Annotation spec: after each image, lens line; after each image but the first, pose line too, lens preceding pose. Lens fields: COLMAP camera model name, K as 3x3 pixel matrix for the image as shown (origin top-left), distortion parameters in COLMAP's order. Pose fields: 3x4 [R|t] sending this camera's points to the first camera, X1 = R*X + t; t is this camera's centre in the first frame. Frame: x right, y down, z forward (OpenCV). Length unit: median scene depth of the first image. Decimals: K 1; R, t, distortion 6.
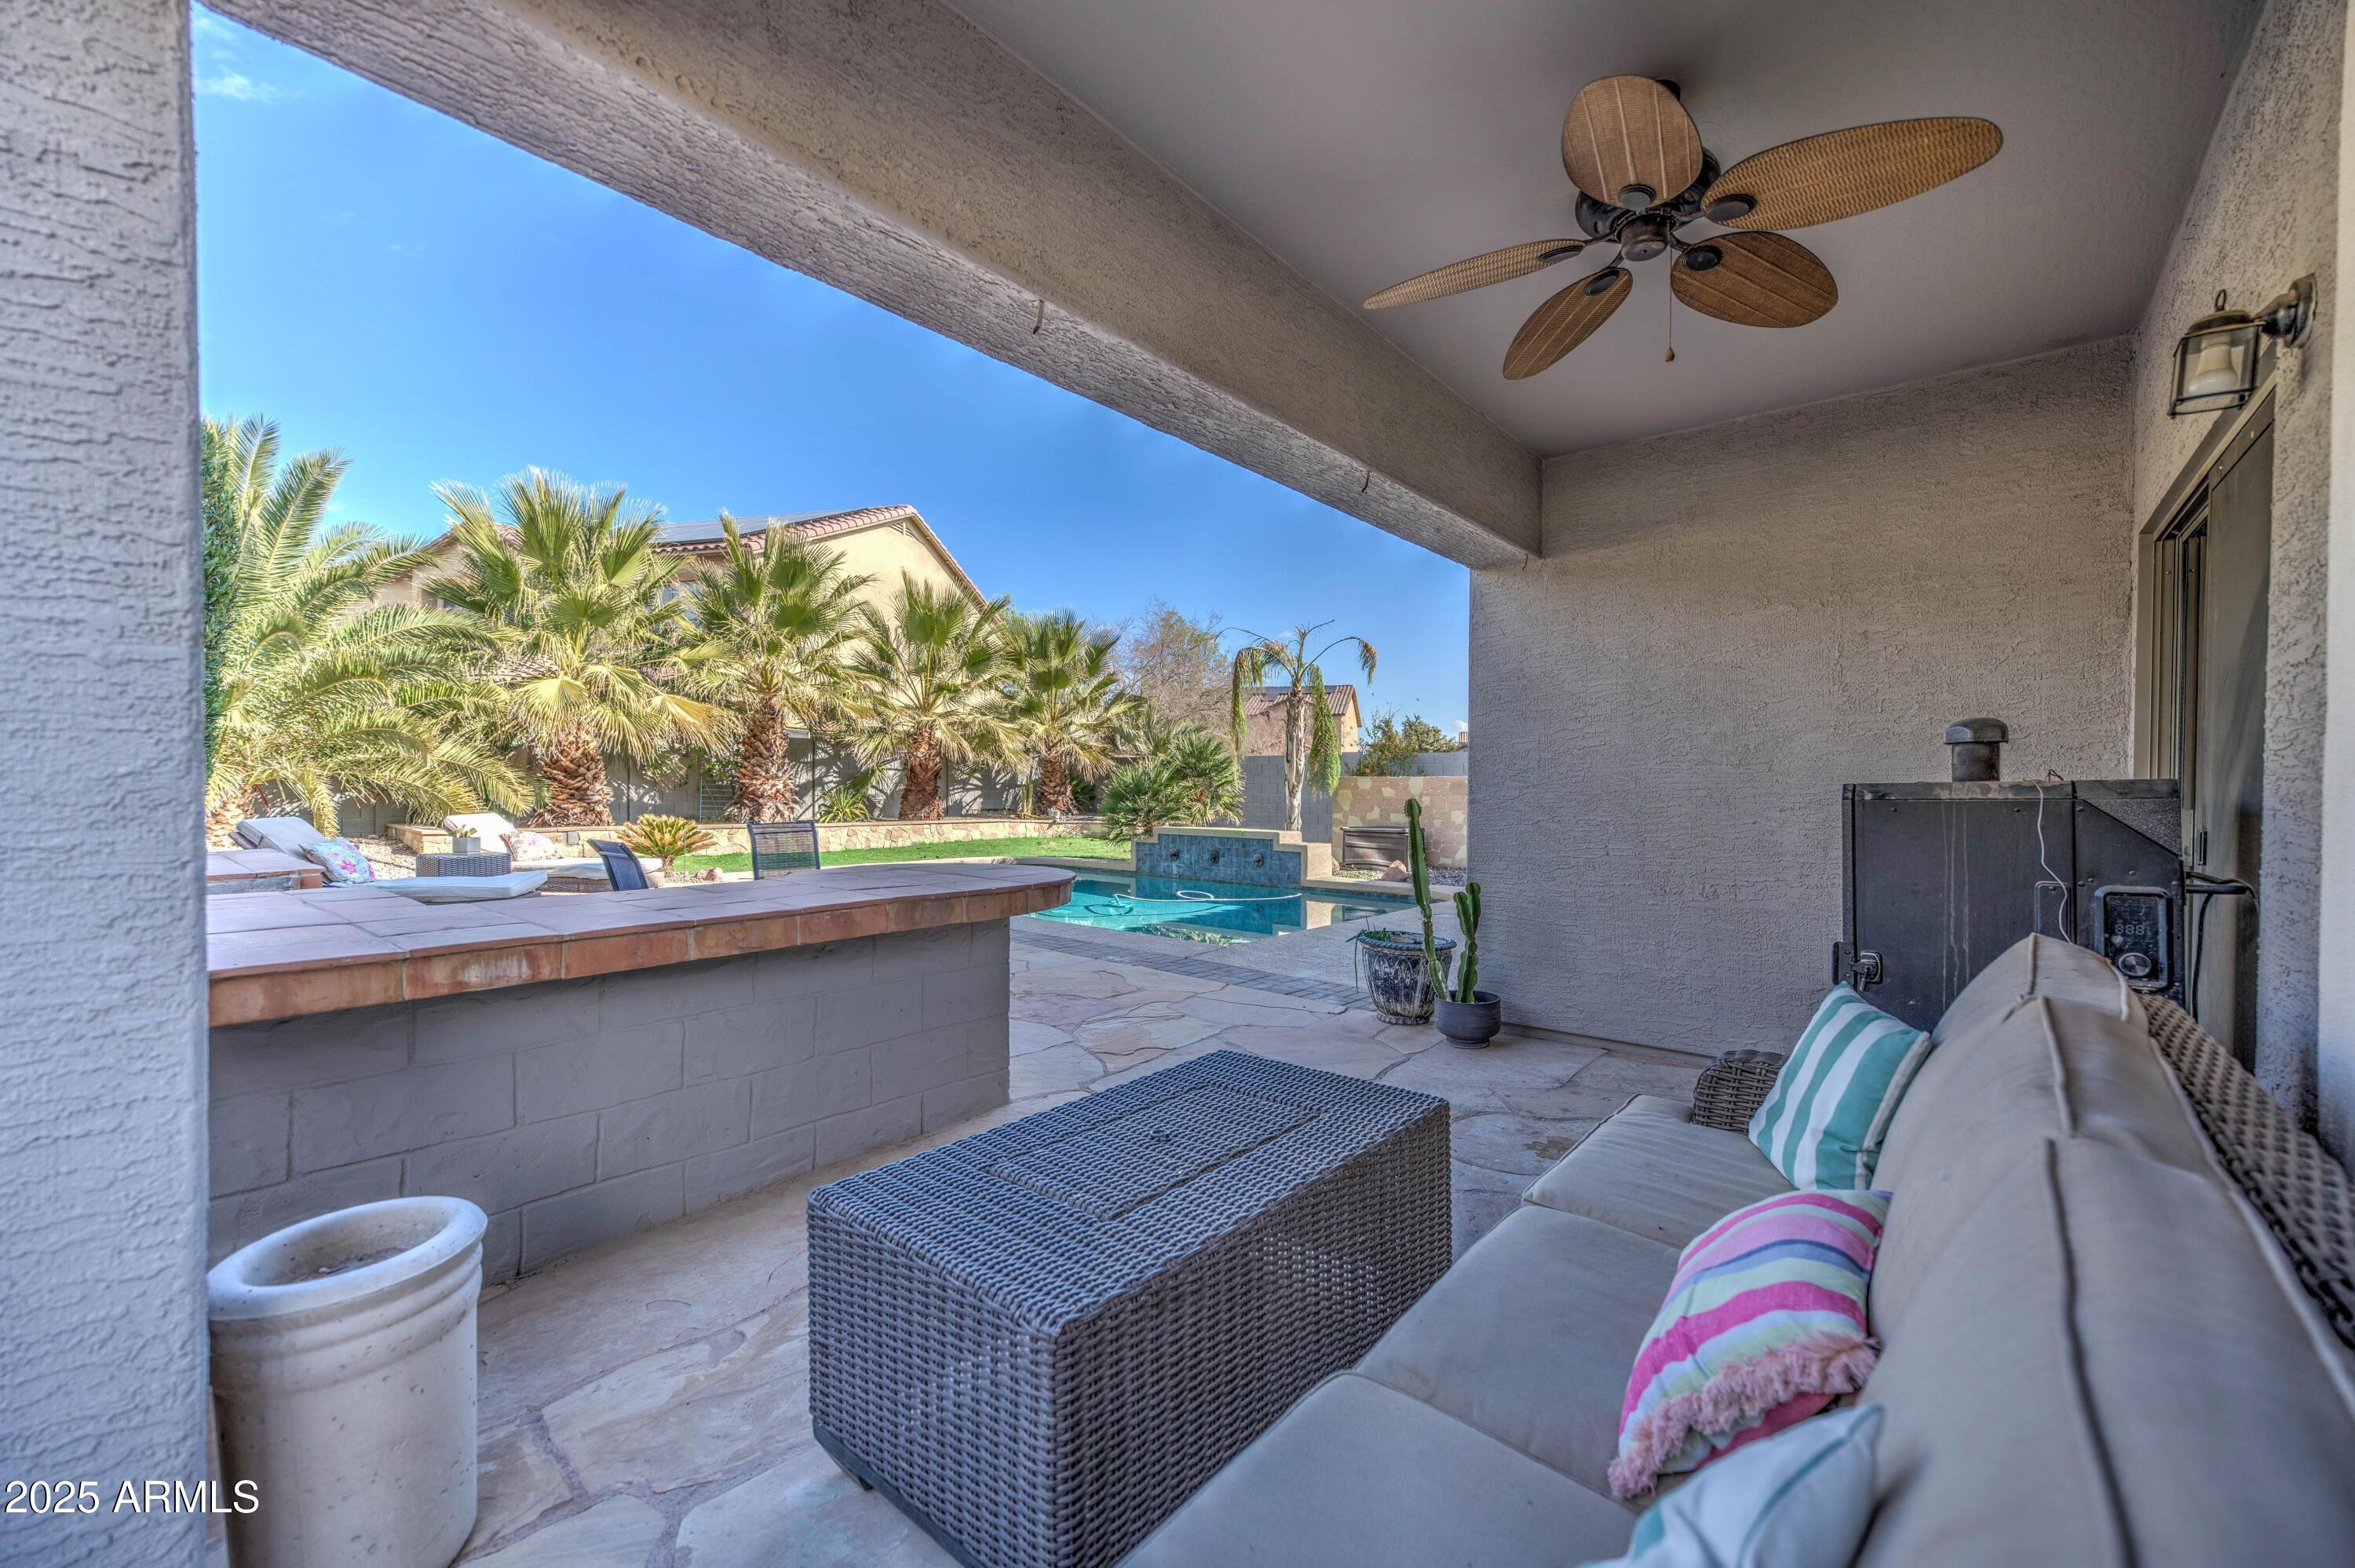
lens RADIAL K [[944.7, 0, 1183.6], [0, 944.7, 785.6], [0, 0, 1]] dist [-0.001433, 0.001482]
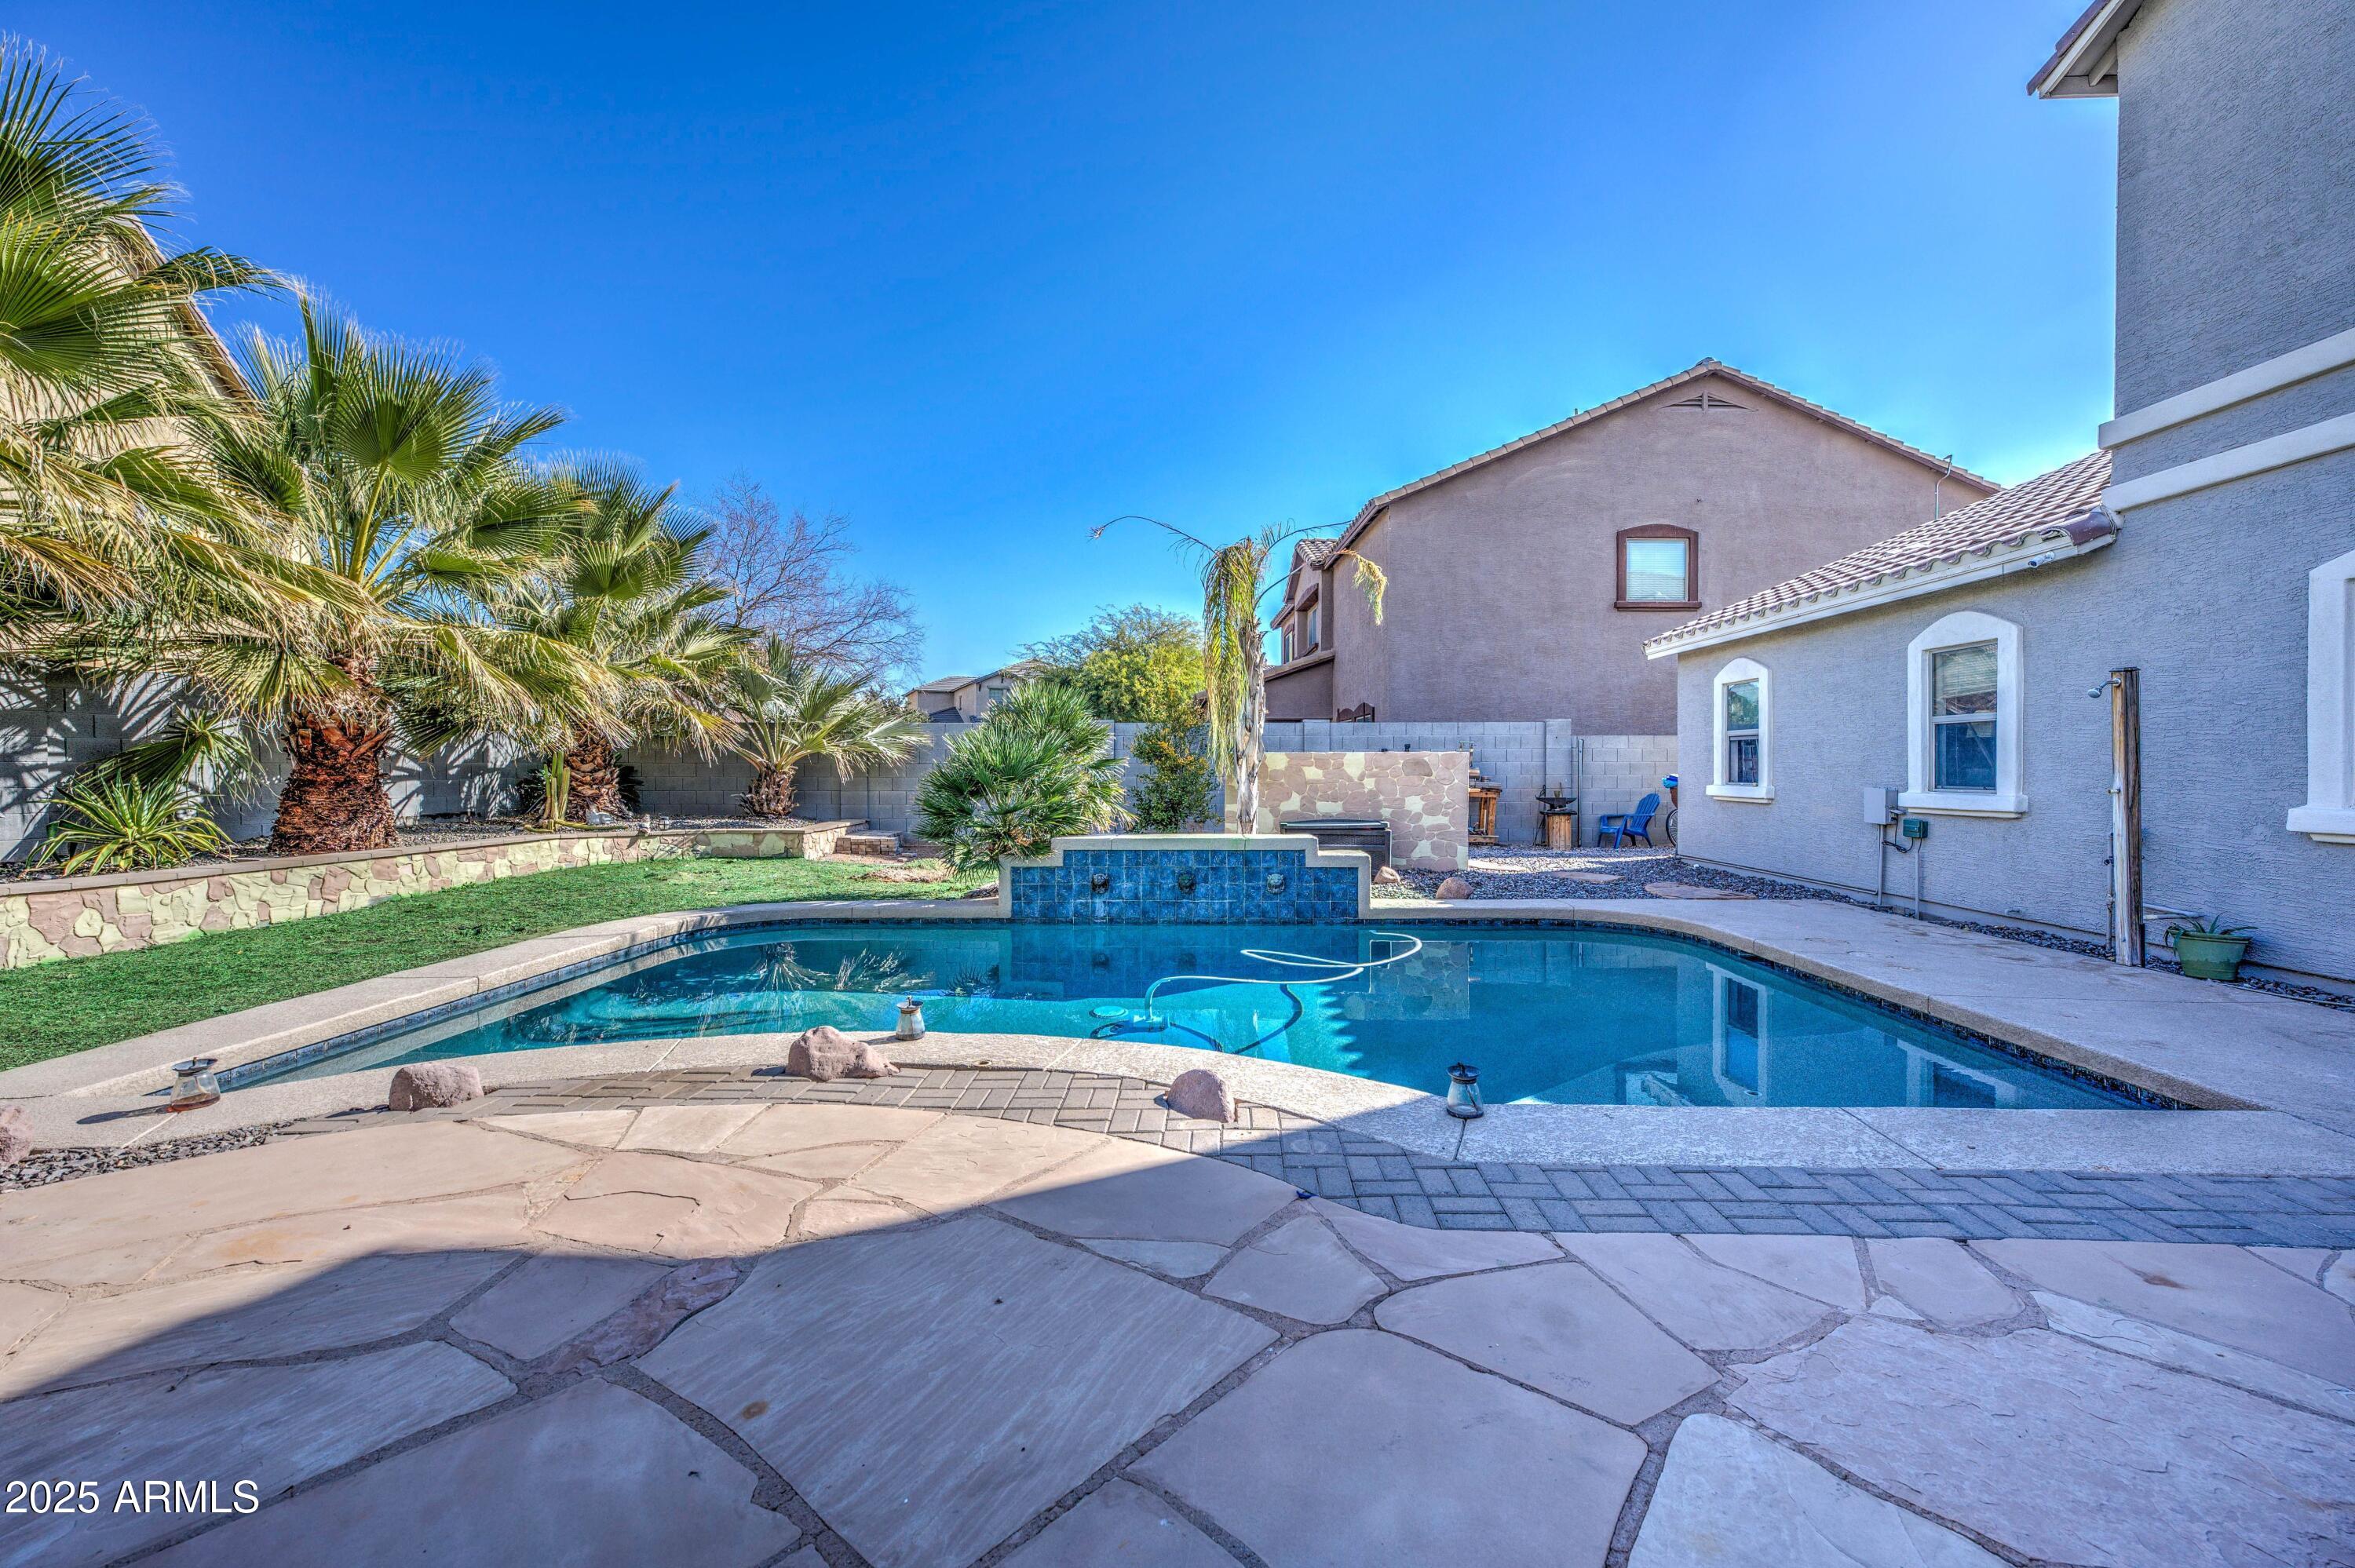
lens RADIAL K [[944.7, 0, 1174.7], [0, 944.7, 774.1], [0, 0, 1]] dist [-0.001433, 0.001482]
pose [[0.775904, -0.014451, 0.630685, -0.287758], [0.007822, 0.999881, 0.013287, -0.002480], [-0.630802, -0.005376, 0.775925, 0.428317]]
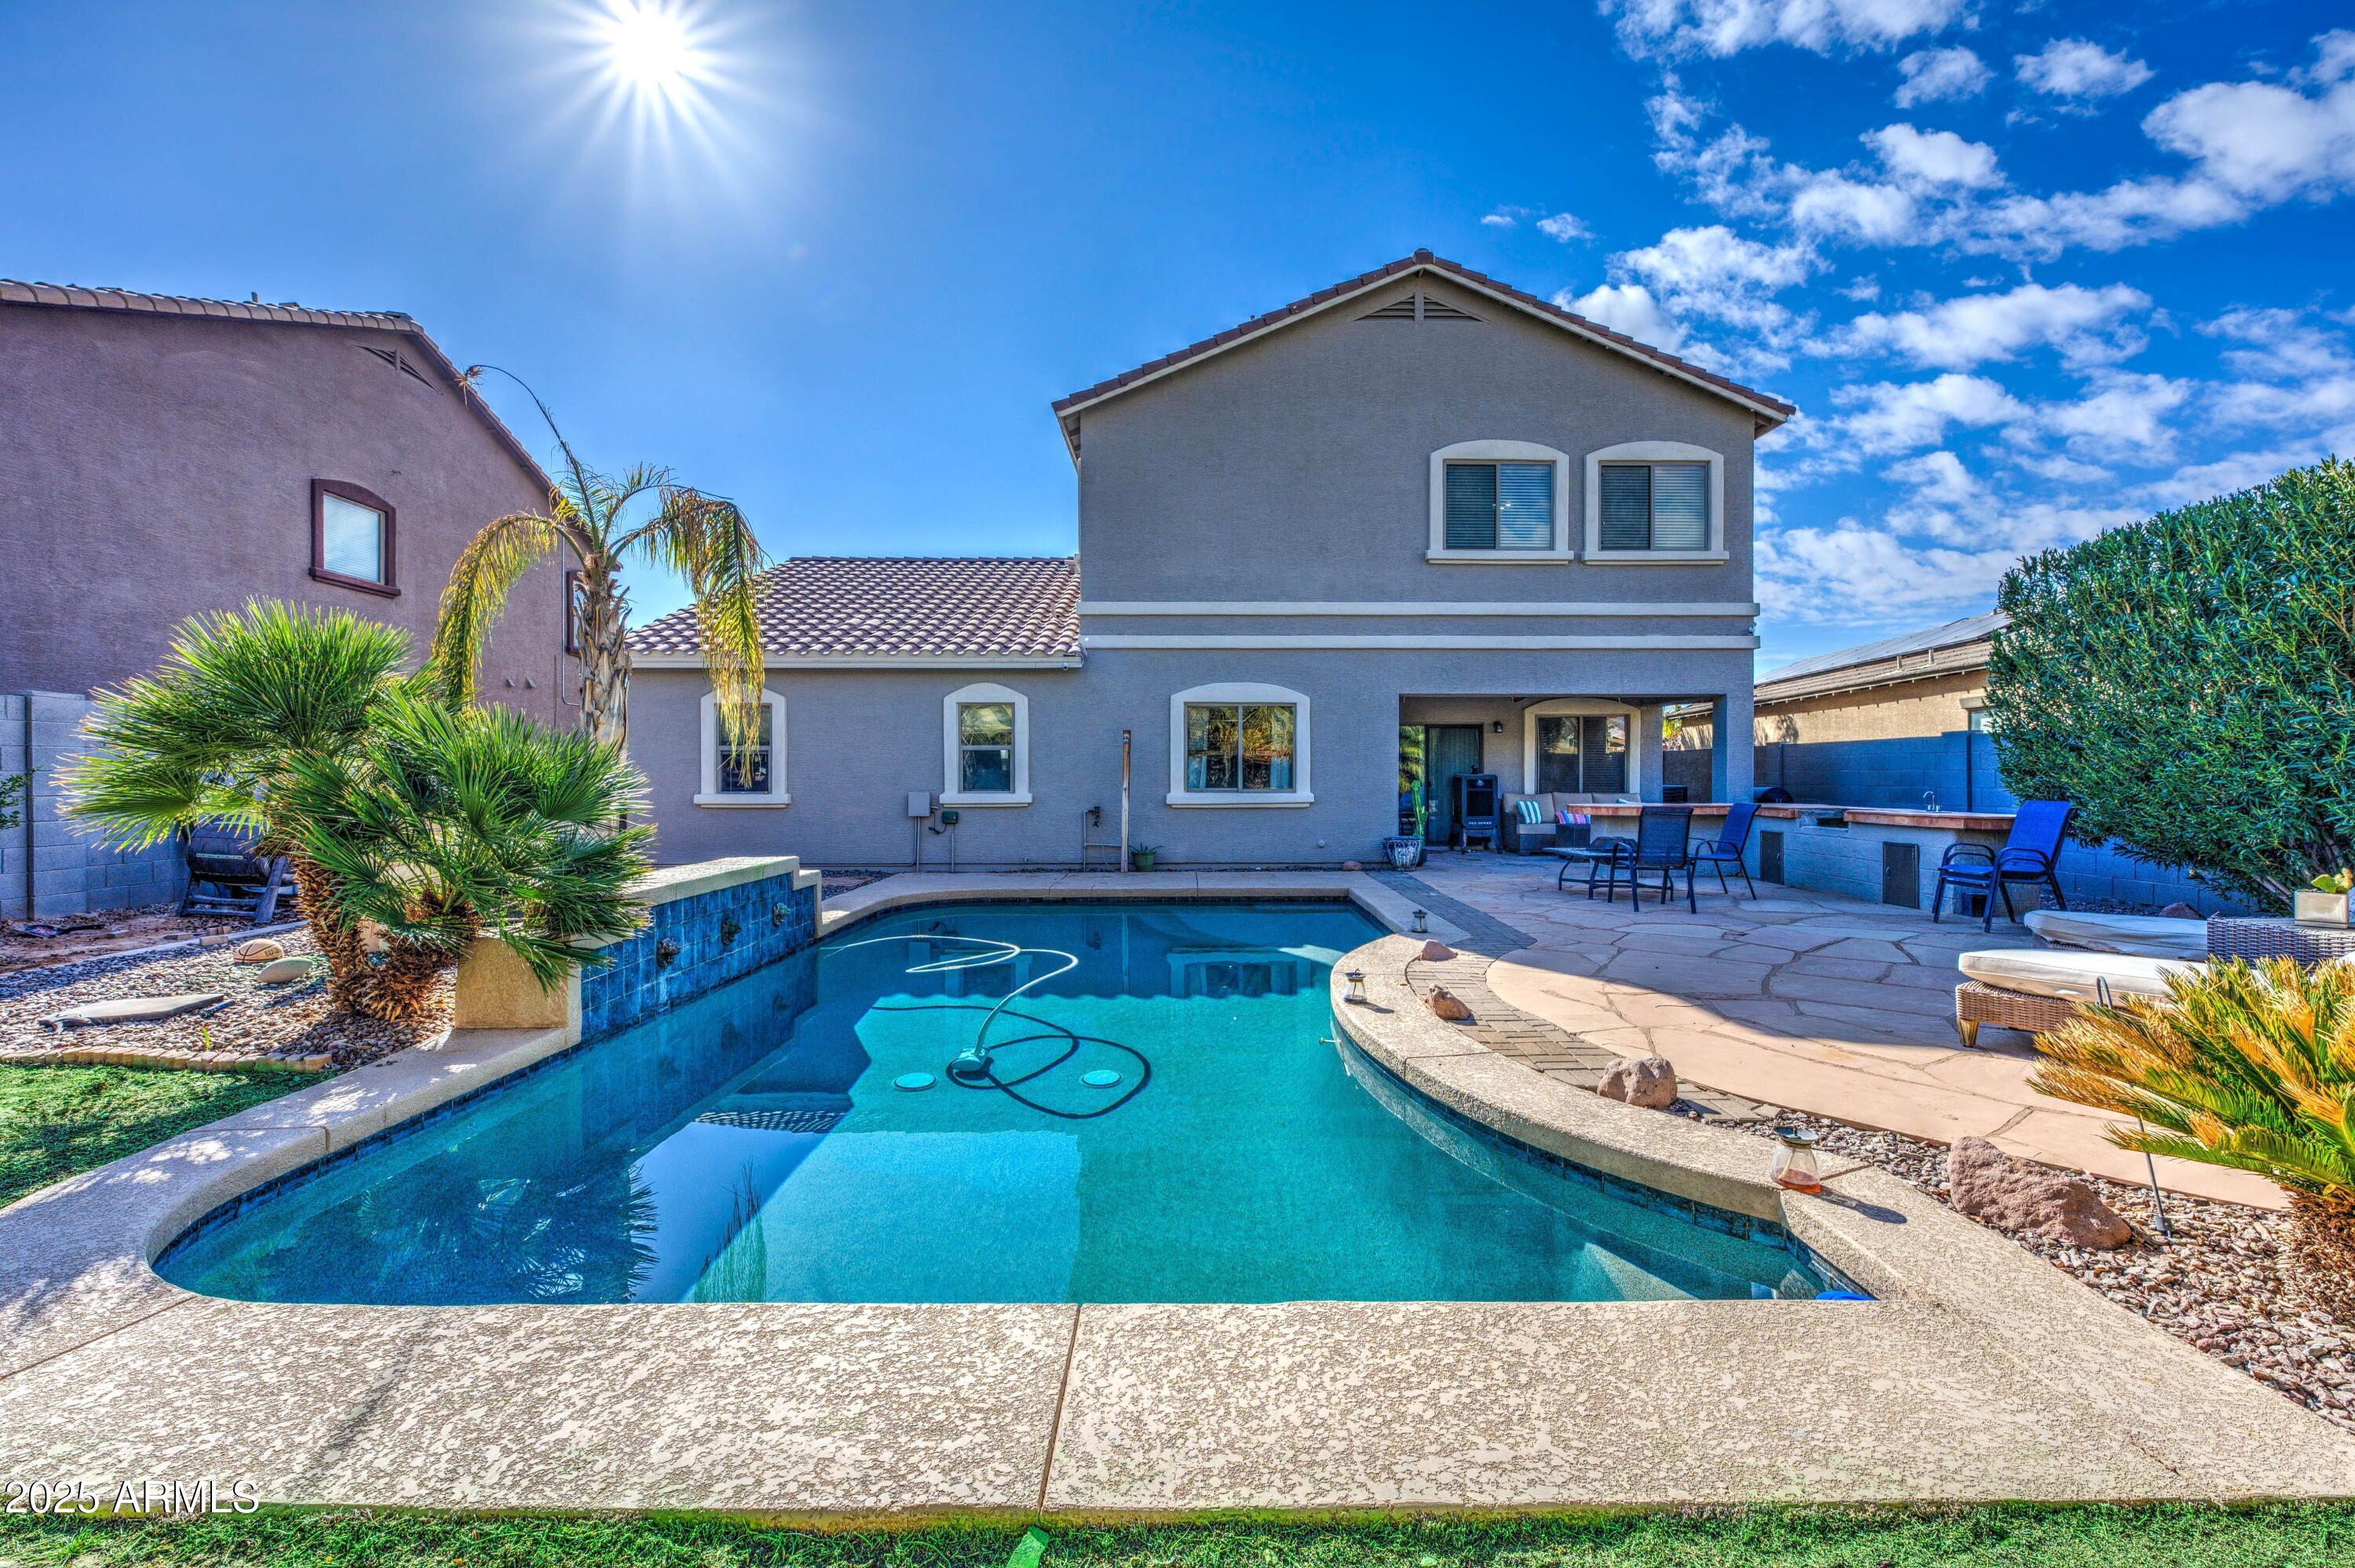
lens RADIAL K [[944.7, 0, 1204.7], [0, 944.7, 774.0], [0, 0, 1]] dist [-0.001433, 0.001482]
pose [[-0.668739, -0.006802, 0.743466, -0.379480], [-0.004441, 0.999977, 0.005154, -0.004067], [-0.743484, 0.000145, -0.668754, 0.917682]]
